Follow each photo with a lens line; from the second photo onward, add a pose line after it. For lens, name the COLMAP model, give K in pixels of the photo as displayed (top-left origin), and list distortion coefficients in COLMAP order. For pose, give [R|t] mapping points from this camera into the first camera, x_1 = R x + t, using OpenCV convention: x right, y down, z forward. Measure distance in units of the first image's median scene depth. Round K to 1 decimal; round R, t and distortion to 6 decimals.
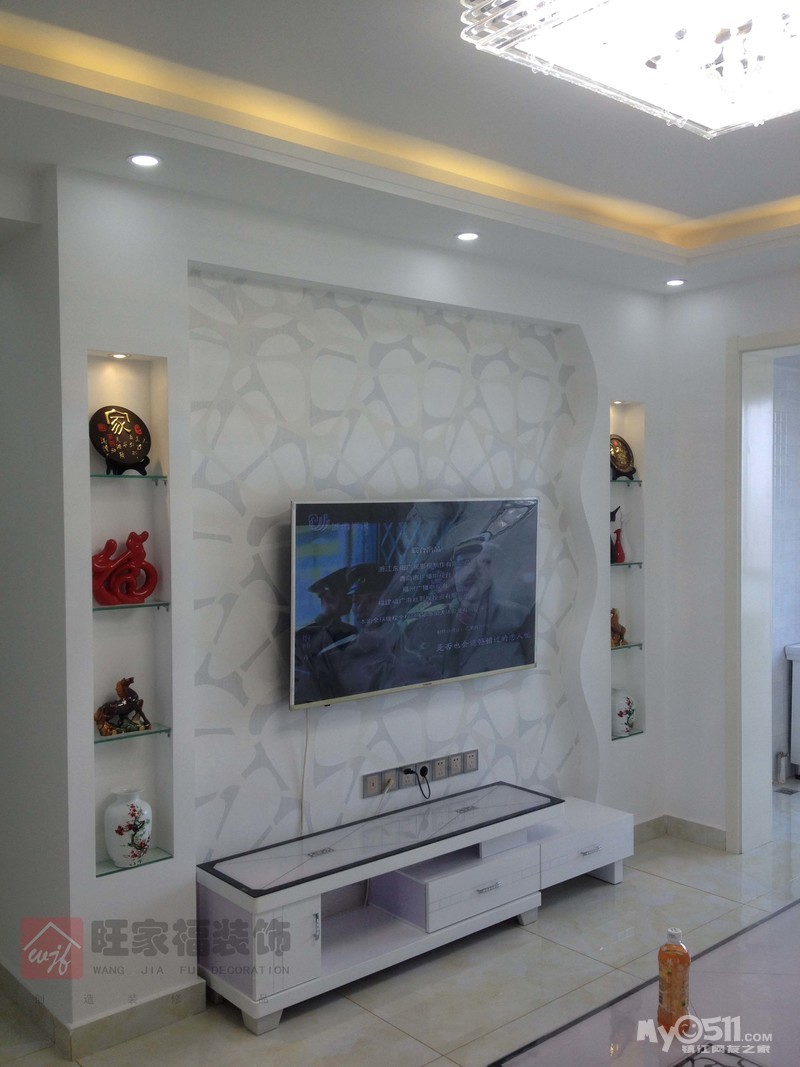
lens RADIAL K [[1003.2, 0, 400.0], [0, 1003.2, 533.5], [0, 0, 1]] dist [0.161099, -0.350627]
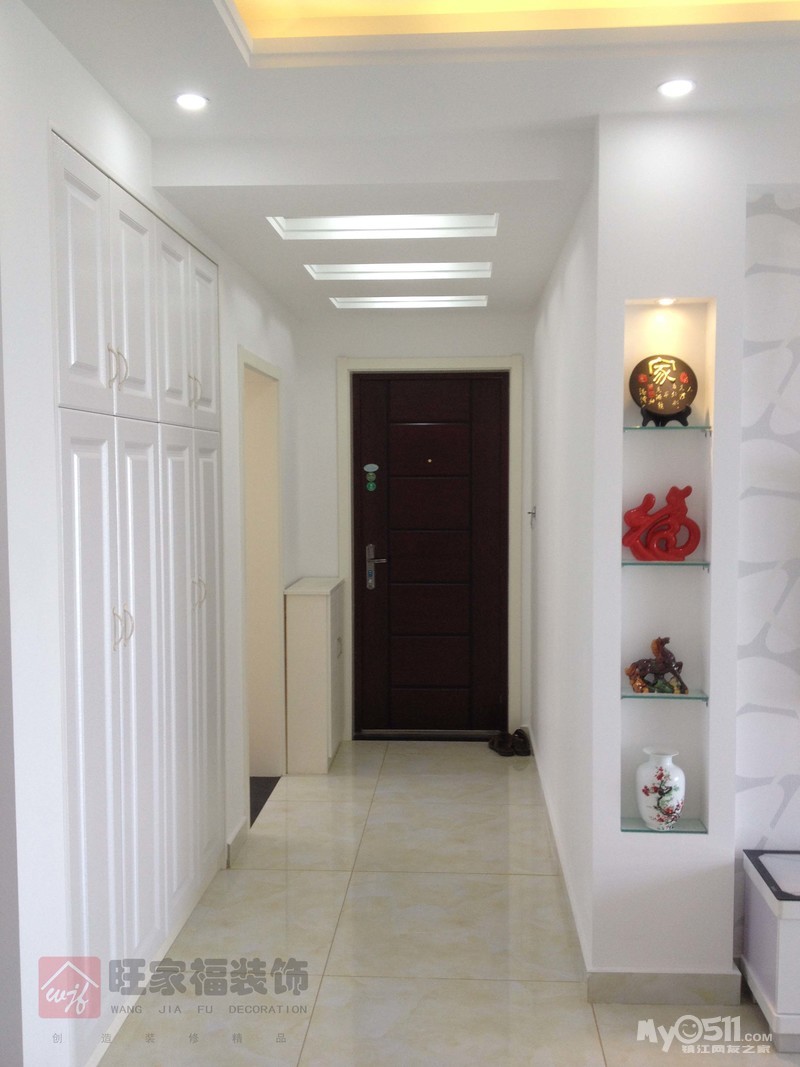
lens RADIAL K [[1003.2, 0, 400.0], [0, 1003.2, 533.5], [0, 0, 1]] dist [0.161099, -0.350627]
pose [[0.722663, 0.047602, -0.689560, 0.212239], [-0.020073, 0.998650, 0.047903, 0.002387], [0.690909, -0.020777, 0.722643, 0.132432]]
